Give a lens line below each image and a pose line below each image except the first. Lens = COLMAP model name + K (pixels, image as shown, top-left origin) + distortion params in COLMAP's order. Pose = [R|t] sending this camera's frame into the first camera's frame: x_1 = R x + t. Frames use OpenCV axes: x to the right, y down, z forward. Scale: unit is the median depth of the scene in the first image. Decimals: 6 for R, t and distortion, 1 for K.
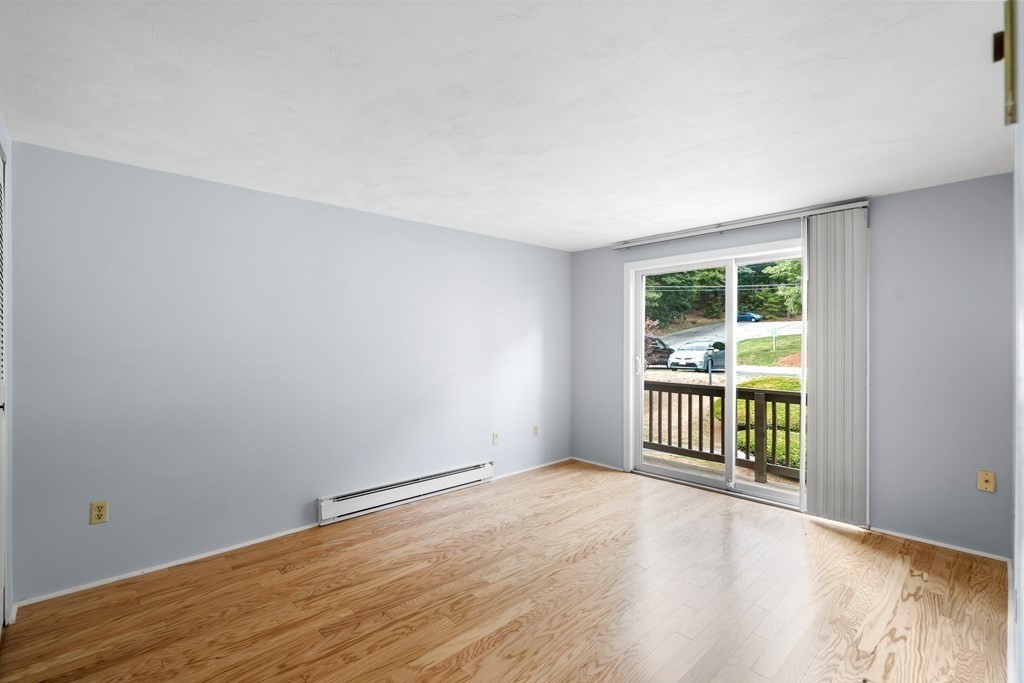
lens RADIAL K [[463.0, 0, 506.8], [0, 463.0, 342.9], [0, 0, 1]] dist [-0.000911, 0.000538]
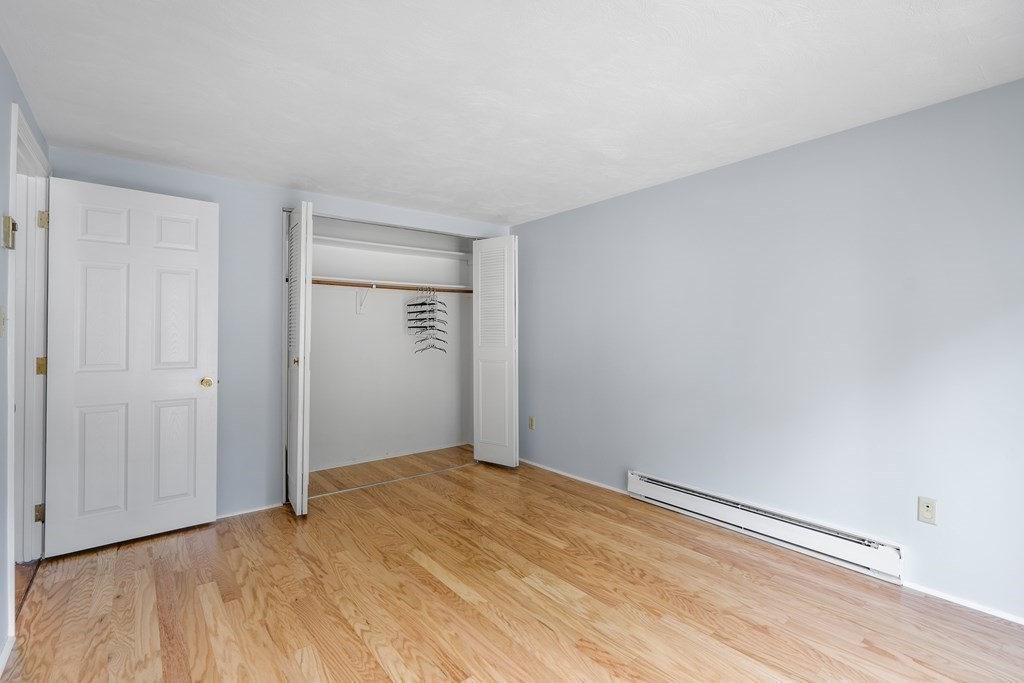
lens RADIAL K [[471.5, 0, 510.3], [0, 471.5, 331.1], [0, 0, 1]] dist [-0.000622, 0.000006]
pose [[-0.072178, -0.006554, -0.997370, 0.812034], [0.001079, 0.999977, -0.006649, 0.026285], [0.997391, -0.001556, -0.072169, 0.933640]]
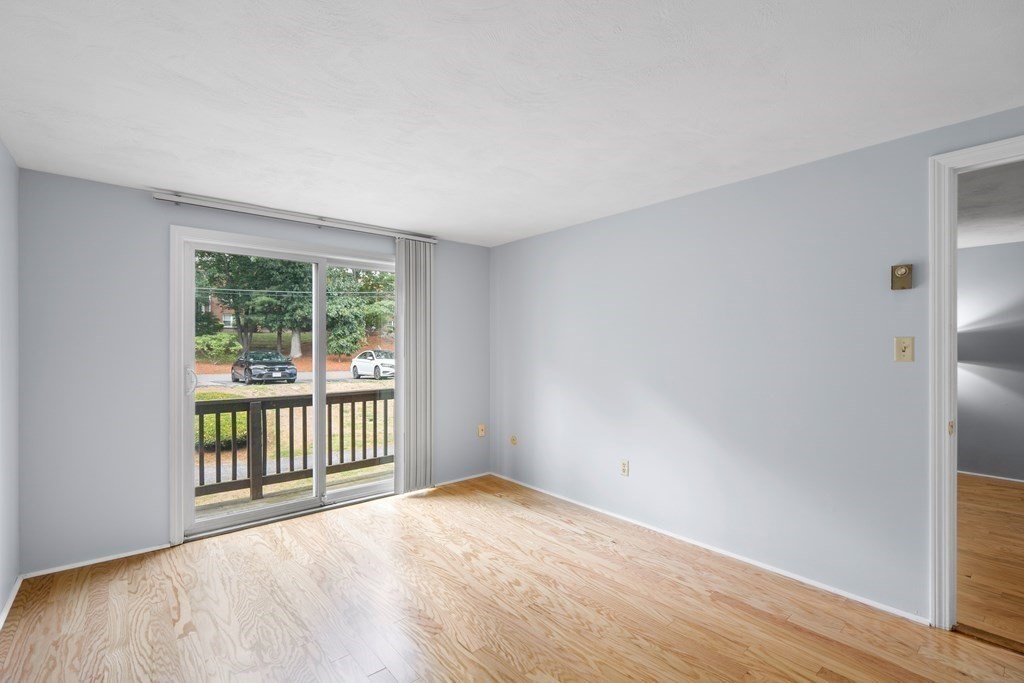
lens RADIAL K [[463.0, 0, 506.8], [0, 463.0, 342.9], [0, 0, 1]] dist [-0.000911, 0.000538]
pose [[0.046988, 0.007999, 0.998863, -0.615590], [0.002767, 0.999963, -0.008138, 0.001251], [-0.998892, 0.003146, 0.046964, 0.833254]]
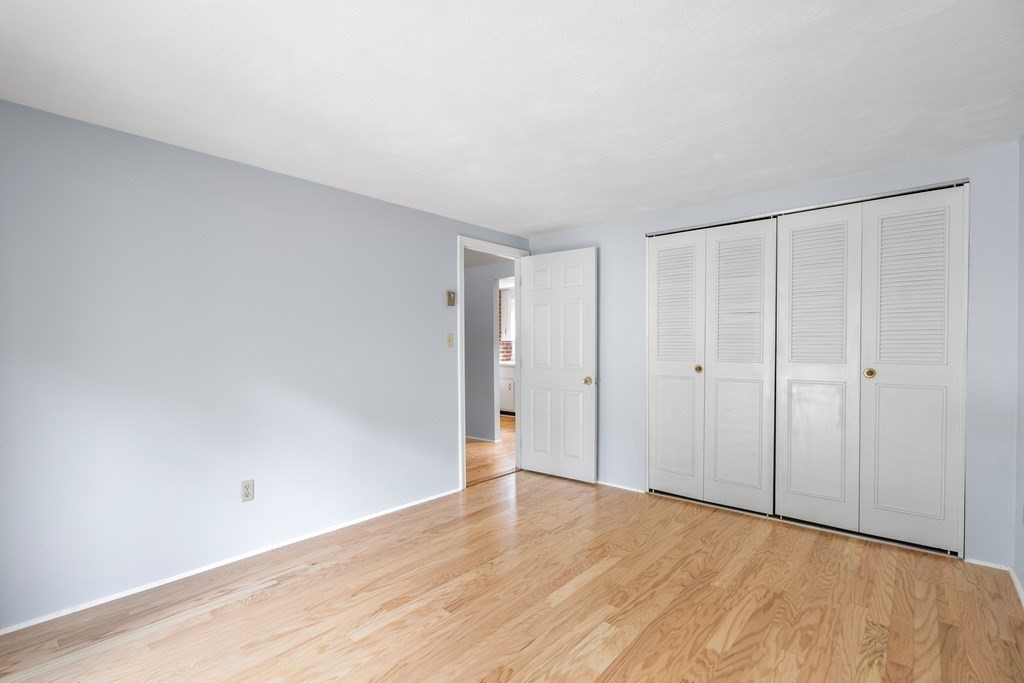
lens RADIAL K [[474.5, 0, 503.8], [0, 474.5, 350.2], [0, 0, 1]] dist [-0.001438, -0.000011]
pose [[-0.994942, 0.006792, -0.100218, 0.199702], [0.005867, 0.999938, 0.009516, 0.024368], [0.100276, 0.008880, -0.994920, 1.620259]]
